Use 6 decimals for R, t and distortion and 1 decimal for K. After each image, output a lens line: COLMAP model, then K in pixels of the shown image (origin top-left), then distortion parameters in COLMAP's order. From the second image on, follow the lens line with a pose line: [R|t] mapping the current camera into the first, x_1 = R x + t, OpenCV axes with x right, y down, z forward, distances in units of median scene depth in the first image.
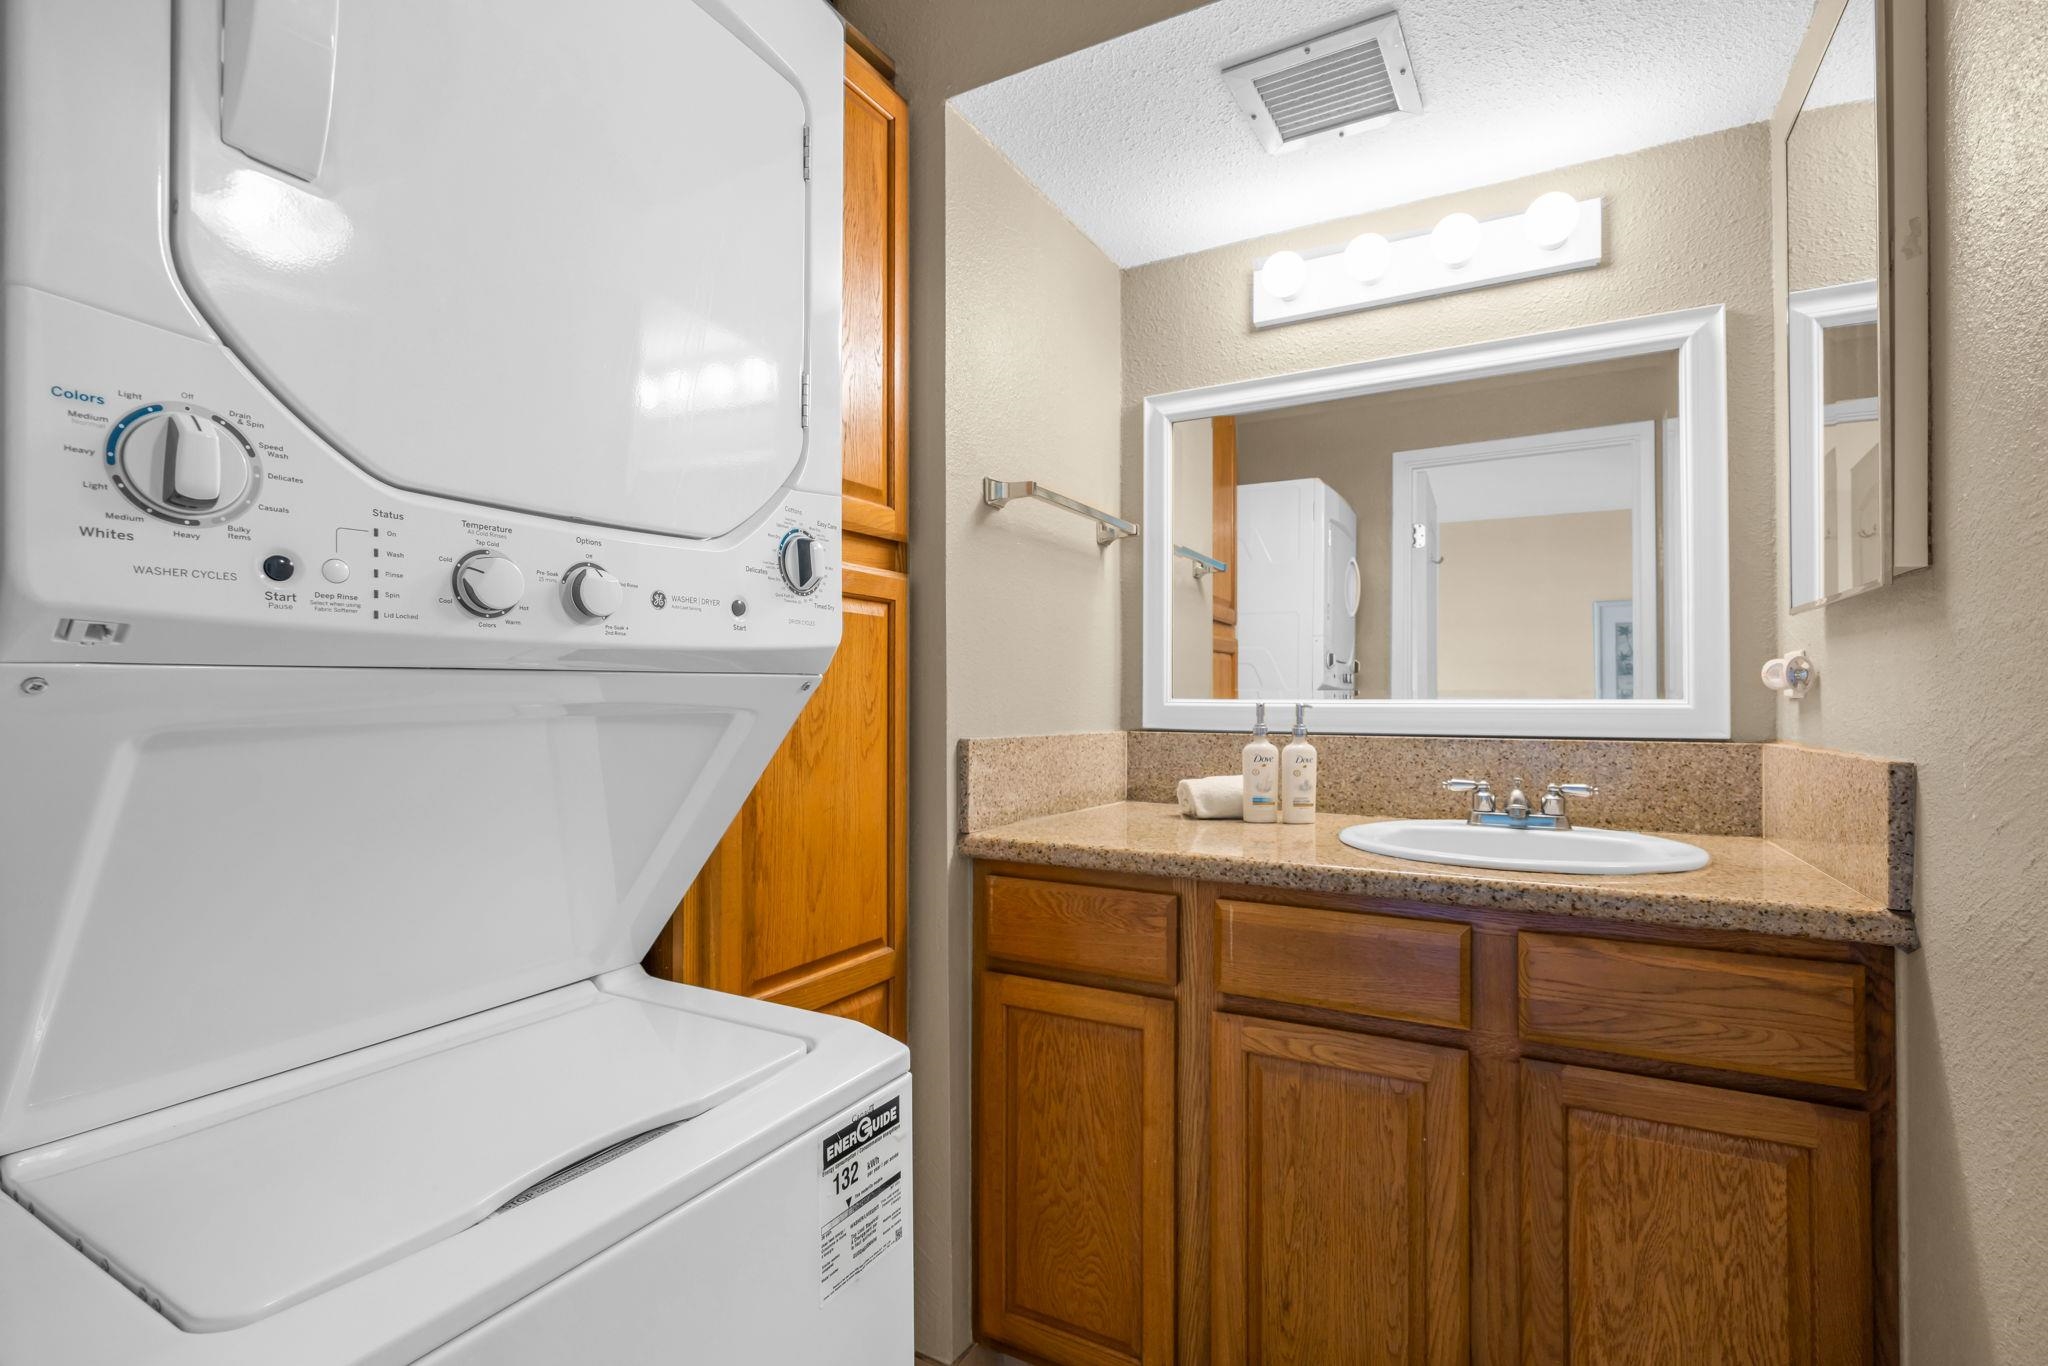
lens RADIAL K [[943.5, 0, 1017.9], [0, 943.5, 684.2], [0, 0, 1]] dist [-0.002804, 0.000193]
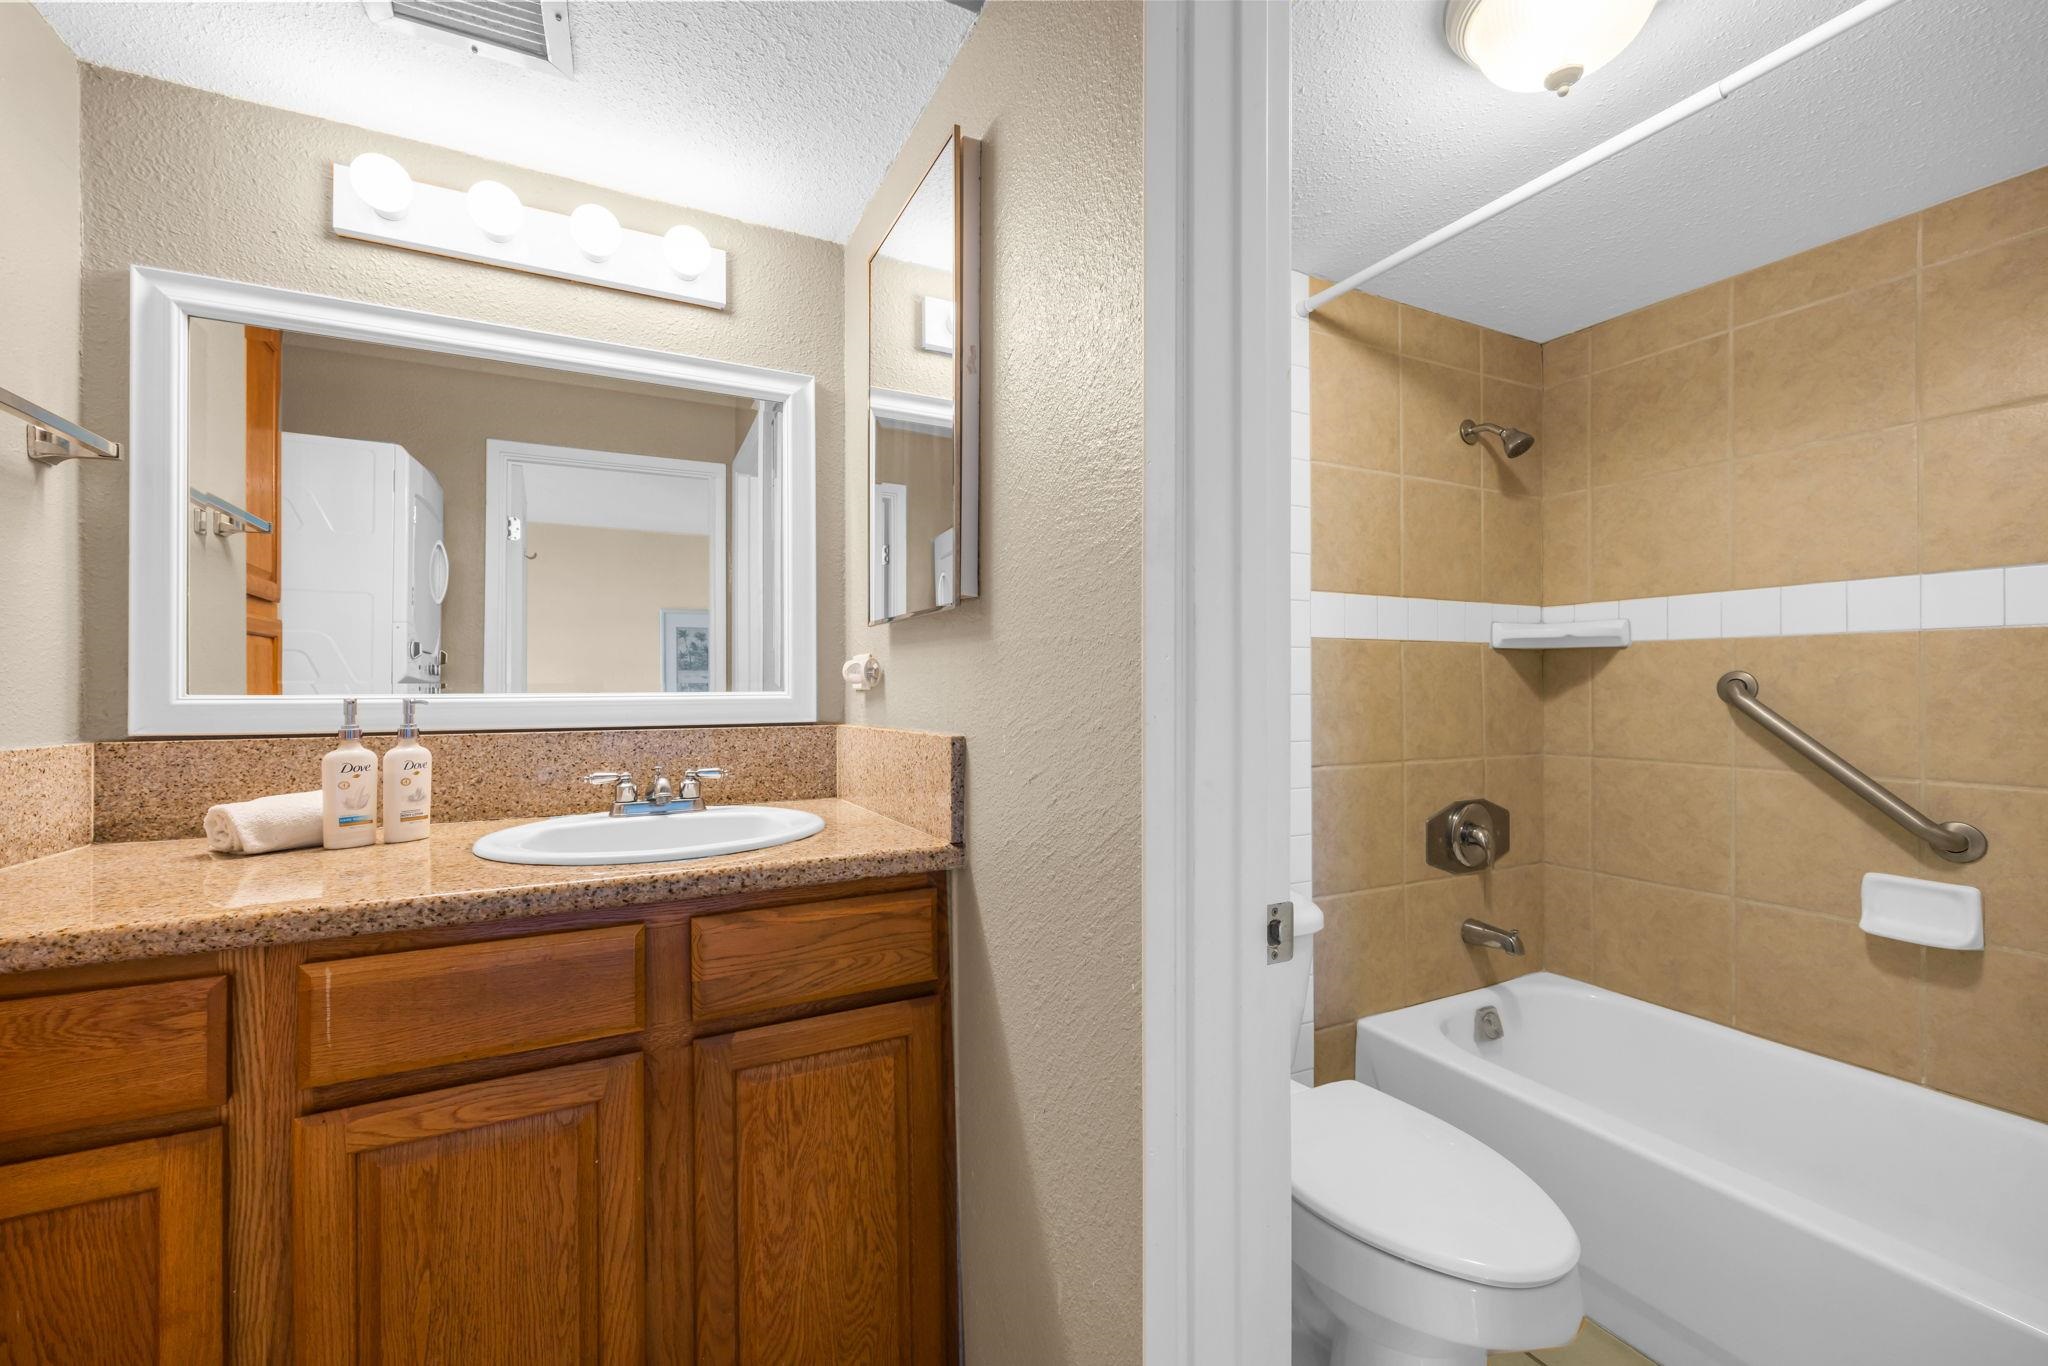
lens RADIAL K [[832.6, 0, 1039.2], [0, 832.6, 685.3], [0, 0, 1]] dist [0.000305, -0.000231]
pose [[0.553370, -0.000636, 0.832935, -0.013134], [-0.007207, 0.999959, 0.005552, 0.000027], [-0.832904, -0.009075, 0.553342, 0.147403]]
